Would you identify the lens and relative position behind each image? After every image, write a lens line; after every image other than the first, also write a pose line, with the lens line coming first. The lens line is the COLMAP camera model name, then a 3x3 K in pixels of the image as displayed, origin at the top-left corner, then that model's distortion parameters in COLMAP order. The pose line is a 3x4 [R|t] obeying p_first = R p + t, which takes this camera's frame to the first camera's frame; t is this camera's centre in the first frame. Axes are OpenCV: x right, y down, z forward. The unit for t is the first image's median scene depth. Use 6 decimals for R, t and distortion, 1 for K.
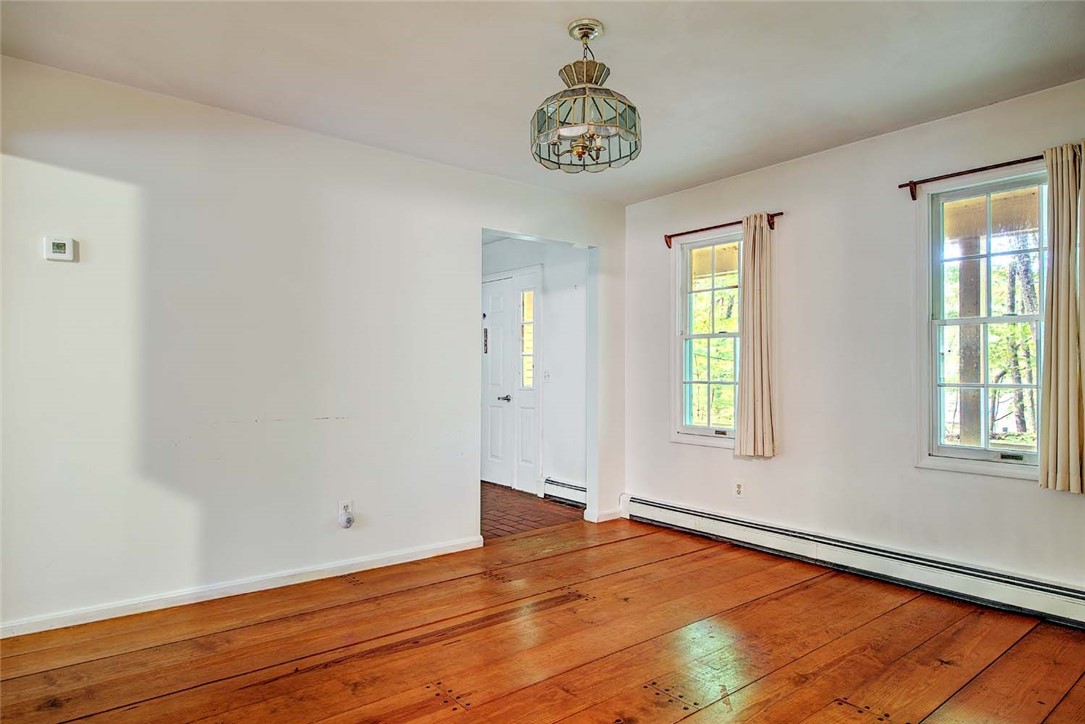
lens RADIAL K [[632.7, 0, 542.5], [0, 632.7, 362.0], [0, 0, 1]] dist [0.017607, -0.000954]
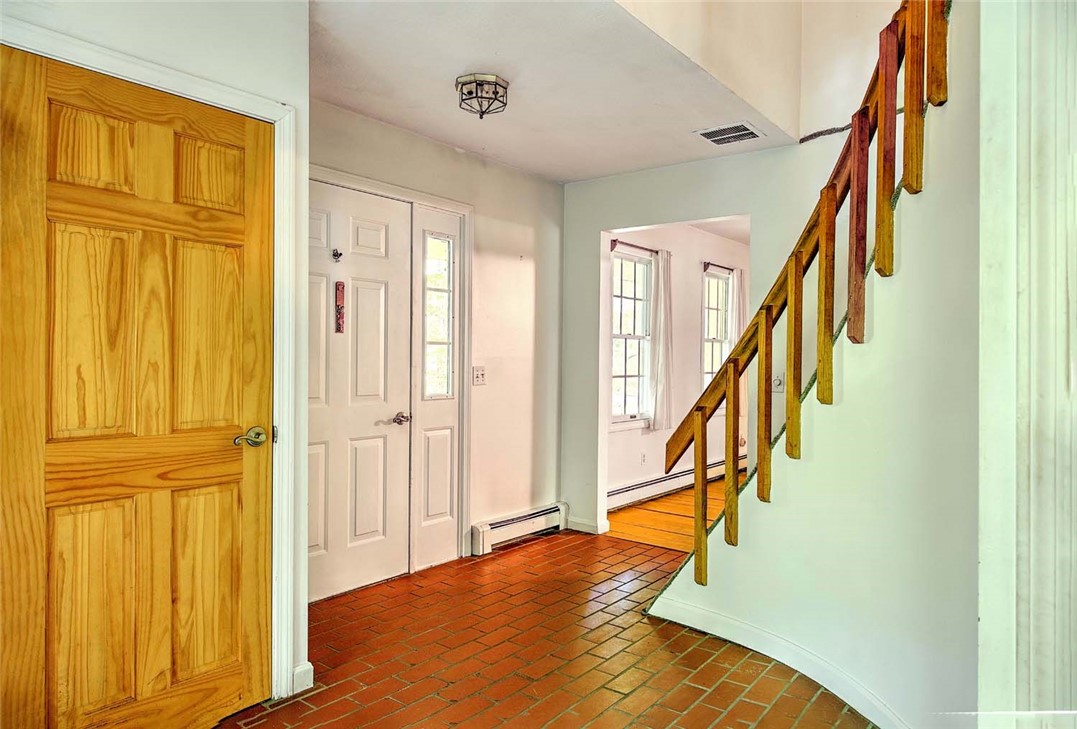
lens RADIAL K [[710.5, 0, 538.5], [0, 710.5, 364.5], [0, 0, 1]] dist [0.000860, -0.000862]
pose [[-0.237196, -0.019924, 0.971257, -1.272978], [-0.027554, 0.999525, 0.013775, -0.003958], [-0.971071, -0.023494, -0.237633, 1.912267]]
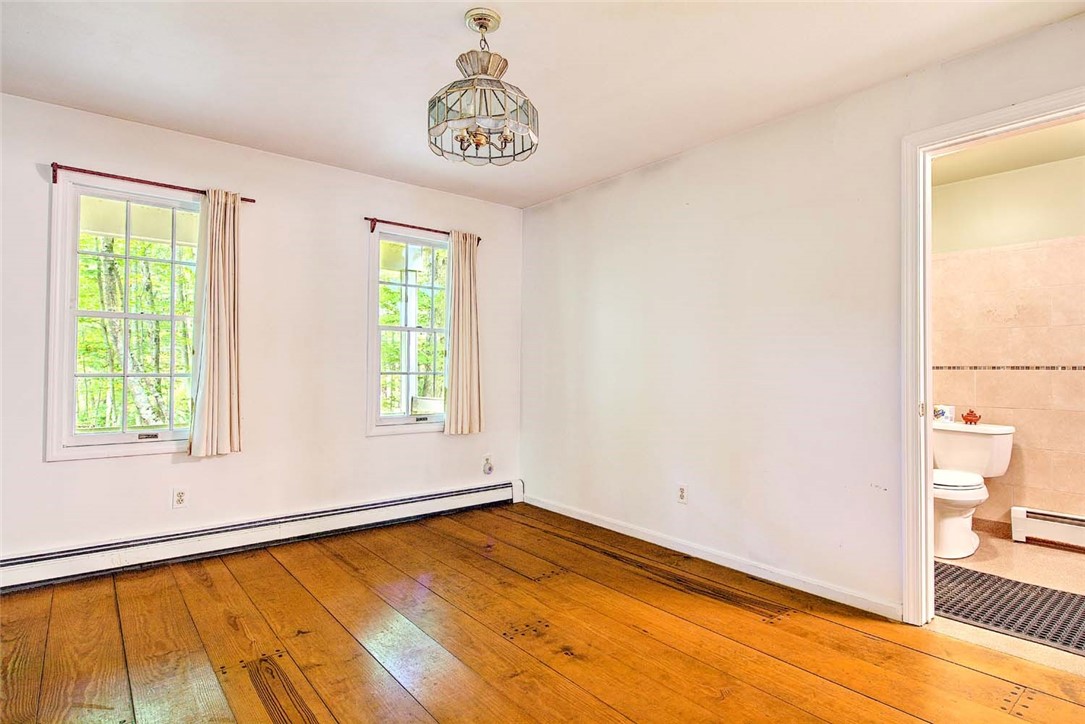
lens RADIAL K [[573.5, 0, 542.5], [0, 573.5, 362.0], [0, 0, 1]] dist [-0.002576, -0.000130]
pose [[0.000208, 0.005422, 0.999985, -0.579702], [-0.025763, 0.999653, -0.005415, 0.009043], [-0.999668, -0.025761, 0.000348, 0.629153]]
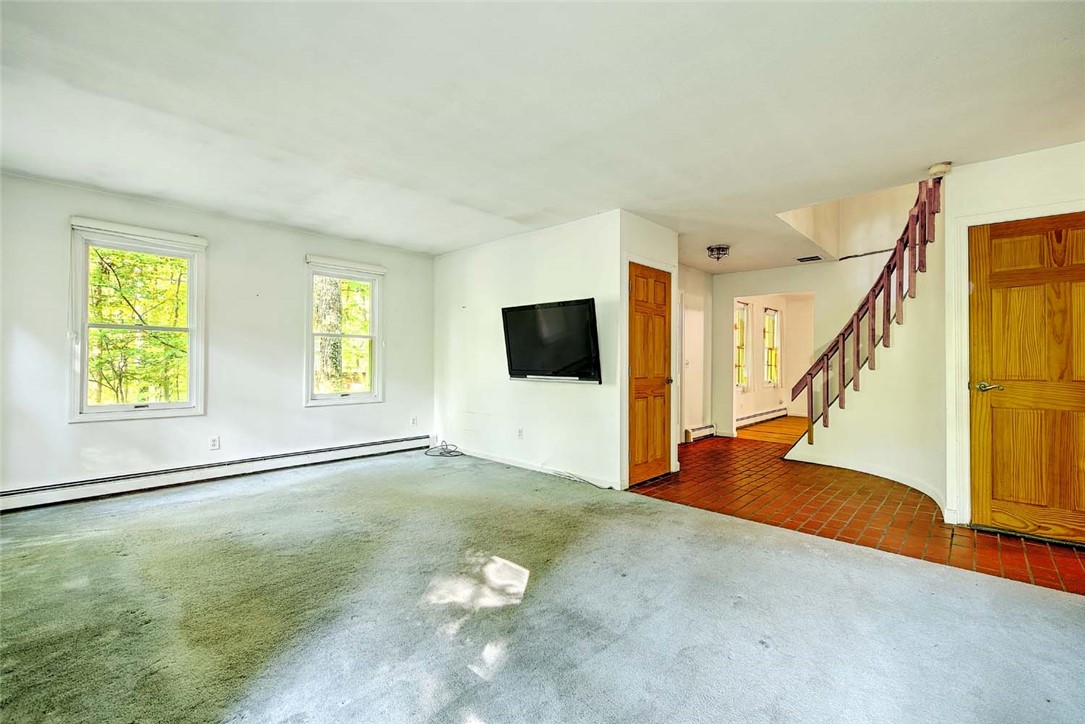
lens RADIAL K [[470.4, 0, 542.5], [0, 470.4, 362.0], [0, 0, 1]] dist [0.000032, 0.000184]
pose [[-0.144334, -0.009279, 0.989486, -1.826001], [-0.021904, 0.999741, 0.006180, 0.030684], [-0.989287, -0.020782, -0.144499, 2.577129]]
